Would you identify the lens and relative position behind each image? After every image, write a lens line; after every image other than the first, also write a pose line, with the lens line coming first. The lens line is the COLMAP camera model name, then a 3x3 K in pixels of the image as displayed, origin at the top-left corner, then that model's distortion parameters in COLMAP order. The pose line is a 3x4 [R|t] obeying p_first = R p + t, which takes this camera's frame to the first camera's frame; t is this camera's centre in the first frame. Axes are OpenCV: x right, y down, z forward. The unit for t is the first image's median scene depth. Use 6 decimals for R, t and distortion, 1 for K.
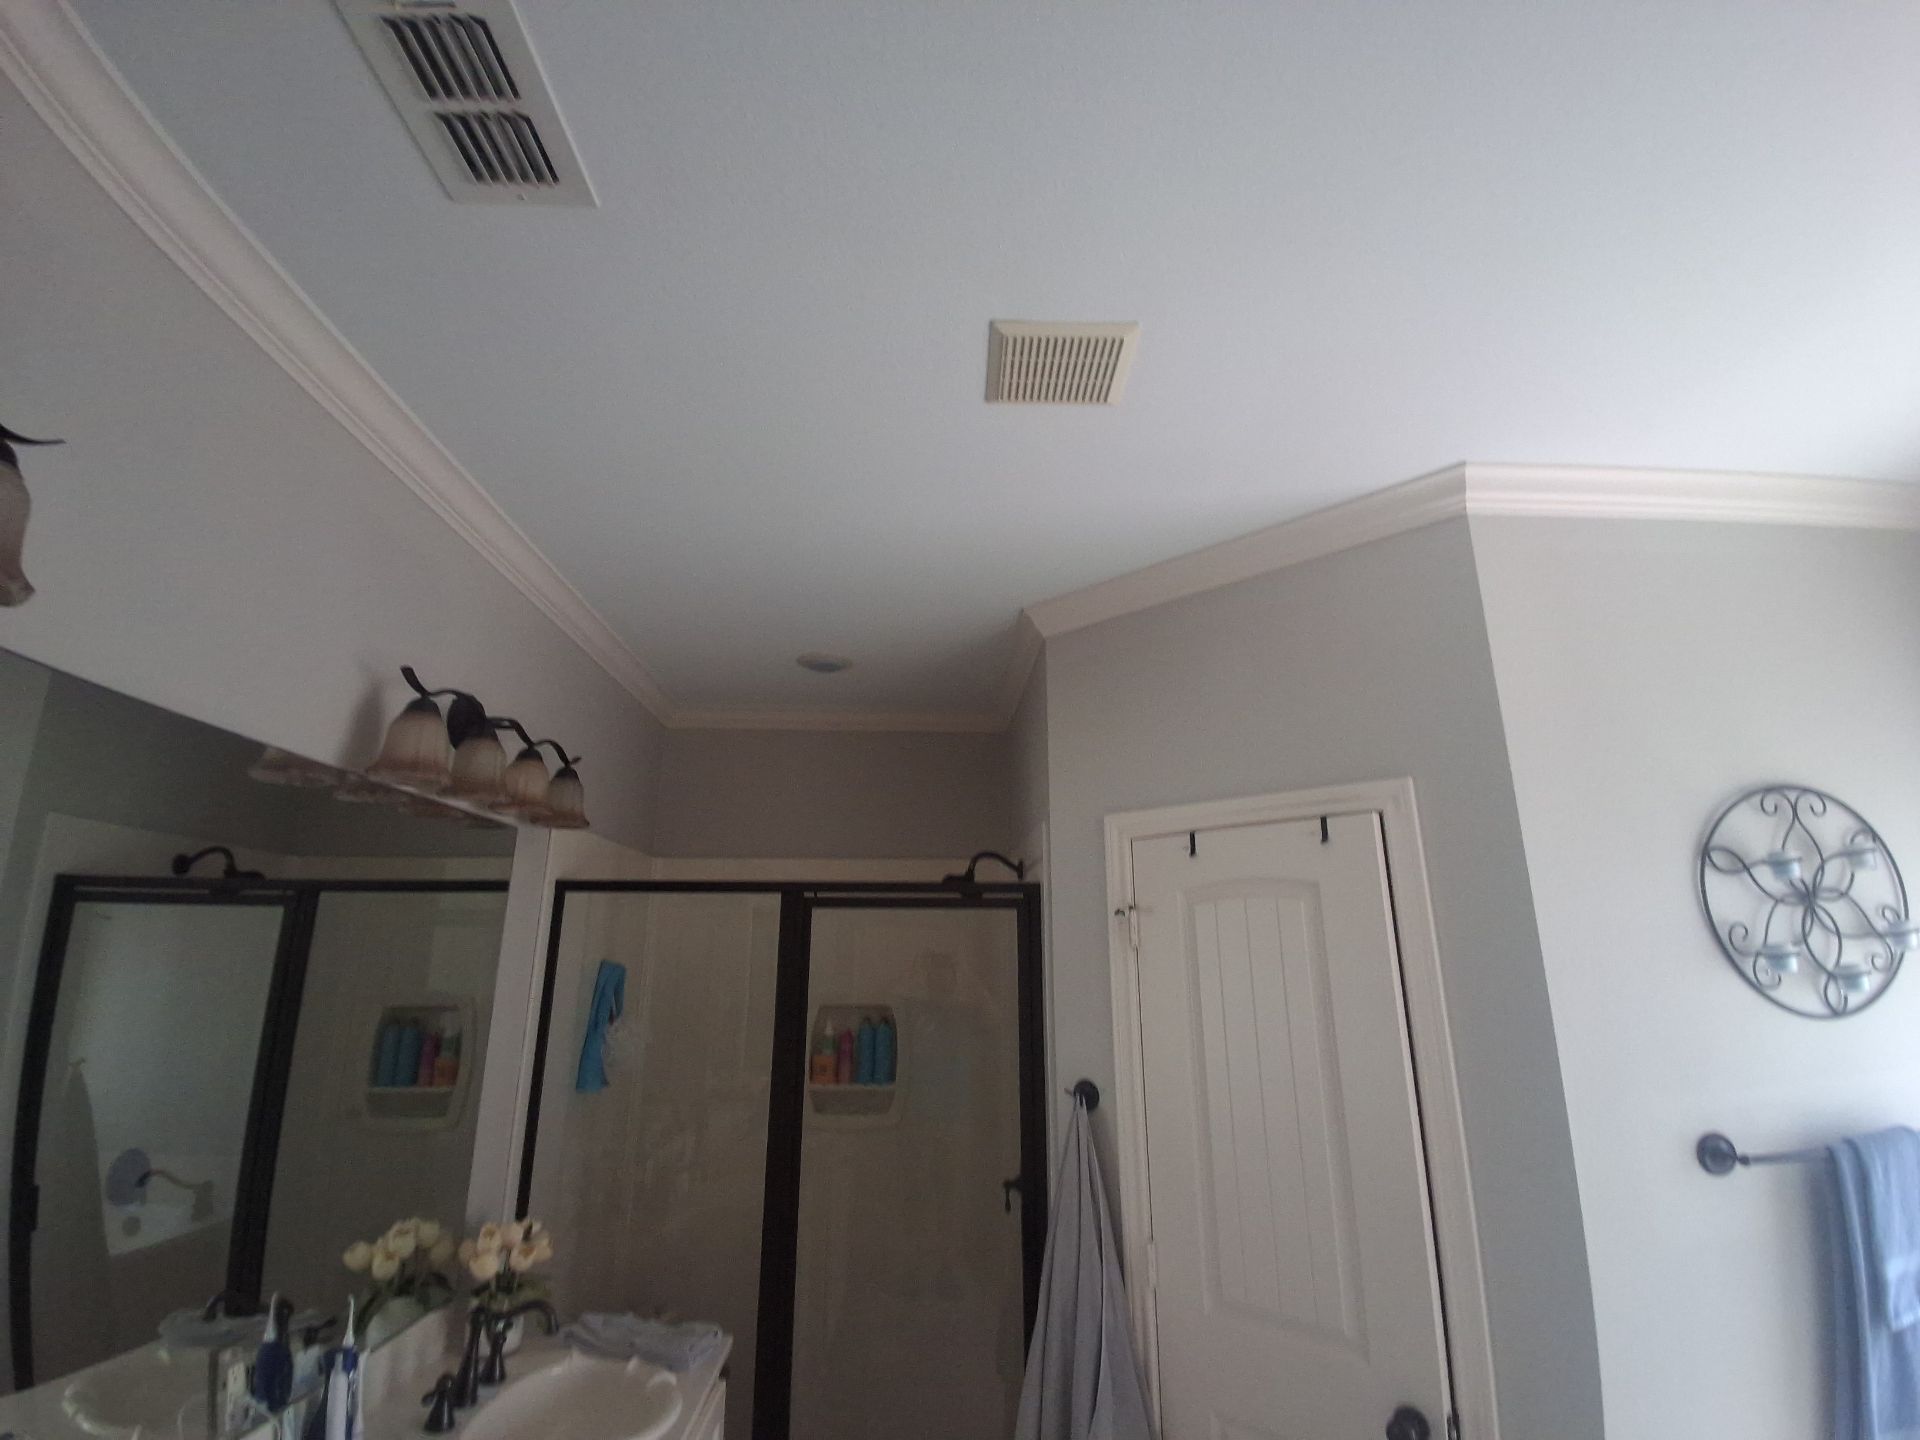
lens RADIAL K [[873.7, 0, 957.3], [0, 873.7, 713.2], [0, 0, 1]] dist [0.043525, -0.047906]
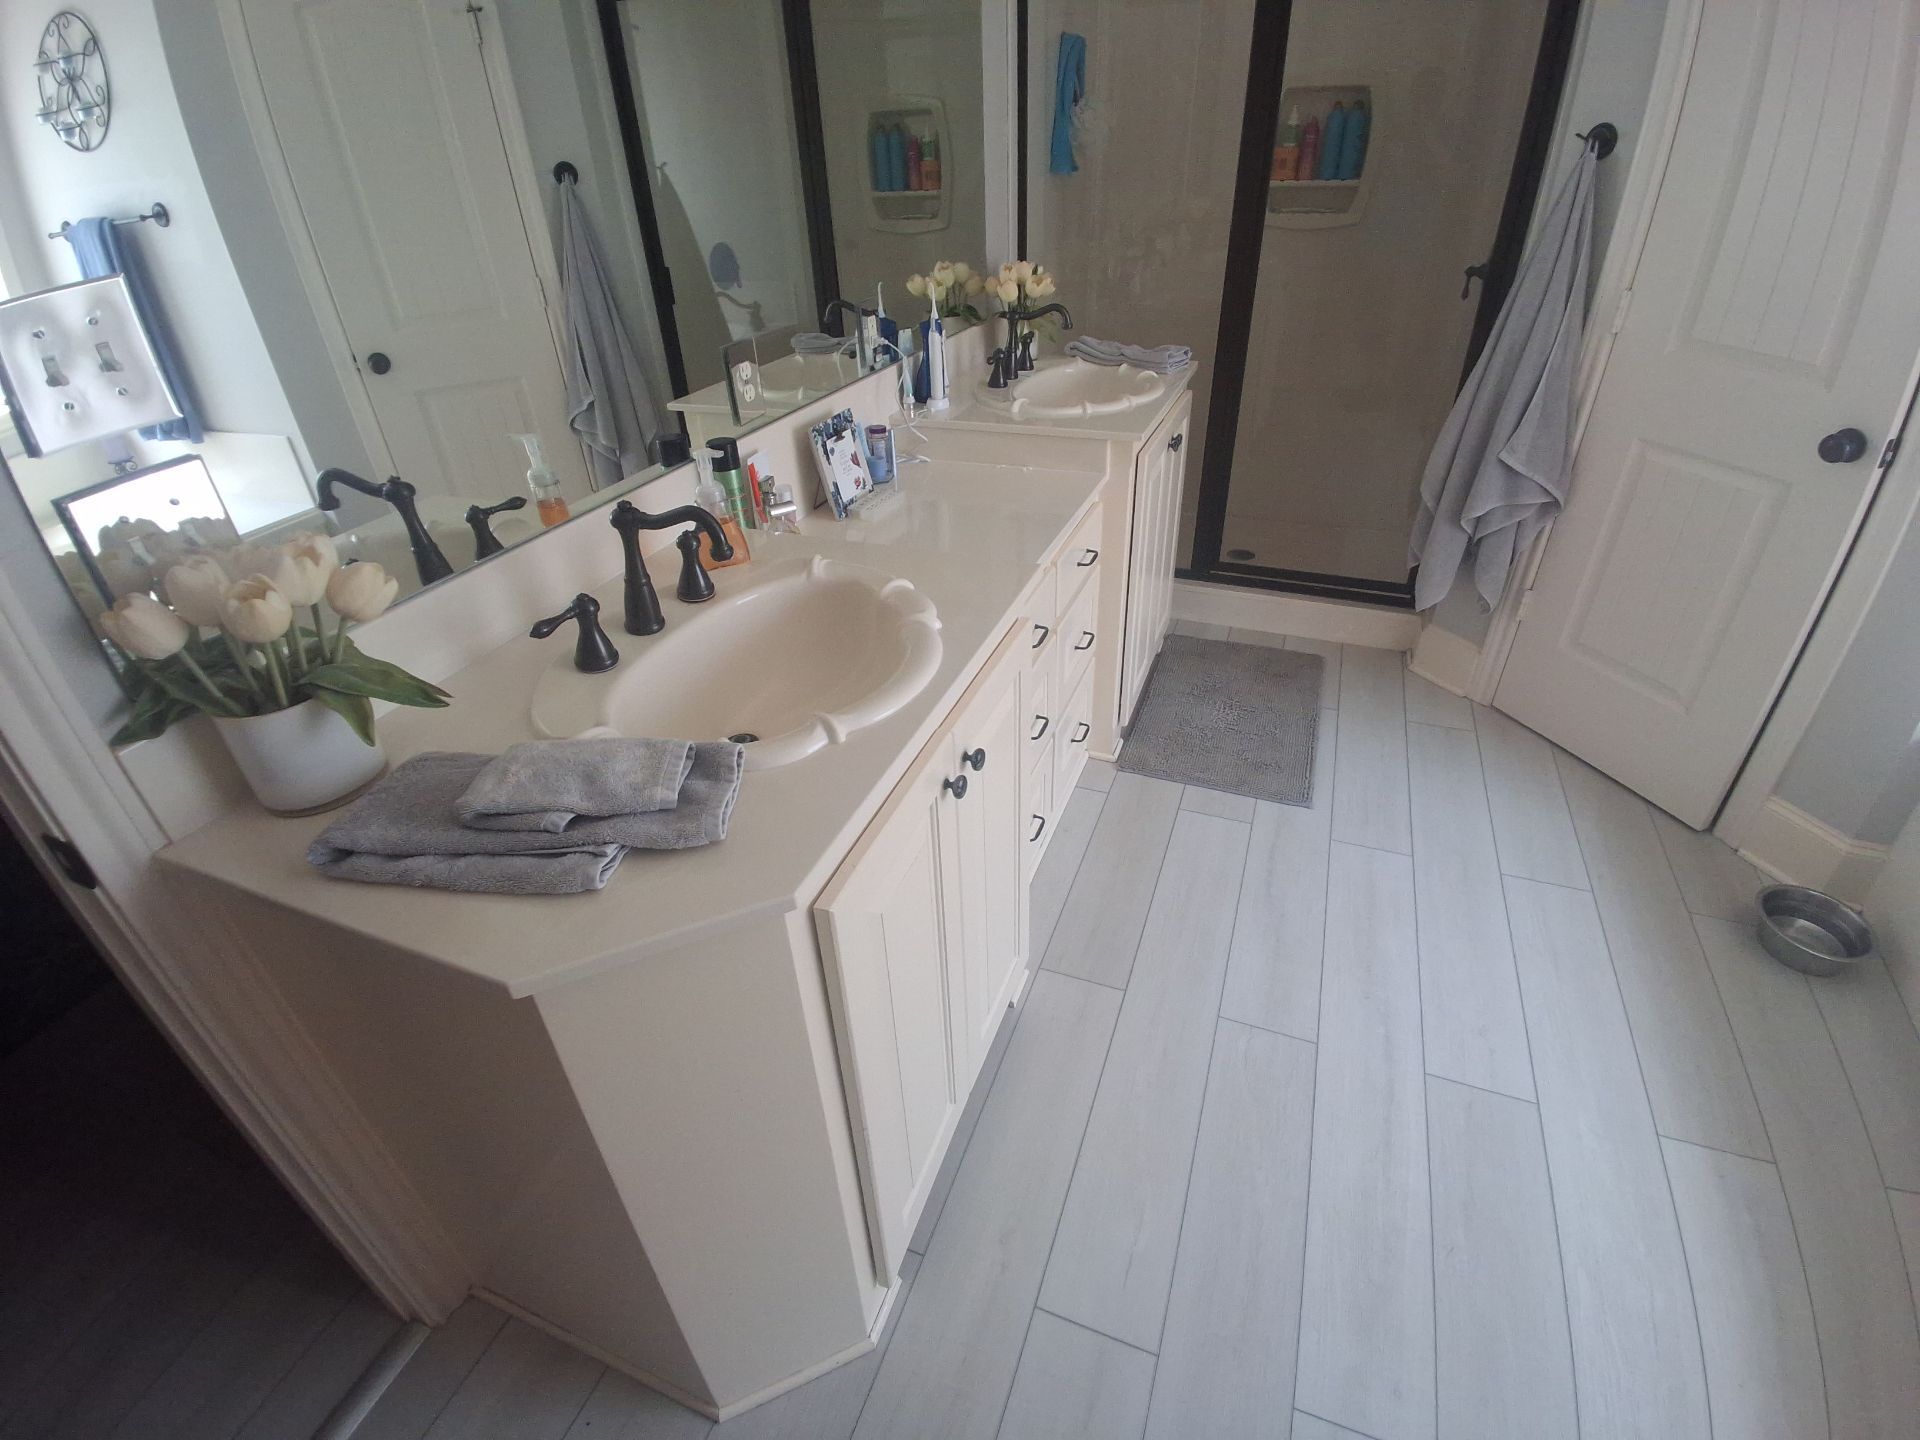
lens RADIAL K [[873.7, 0, 957.3], [0, 873.7, 713.2], [0, 0, 1]] dist [0.043525, -0.047906]
pose [[0.912020, 0.191695, -0.362591, -0.020041], [0.145857, 0.674676, 0.723559, 0.096698], [0.383334, -0.712787, 0.587358, -0.207107]]
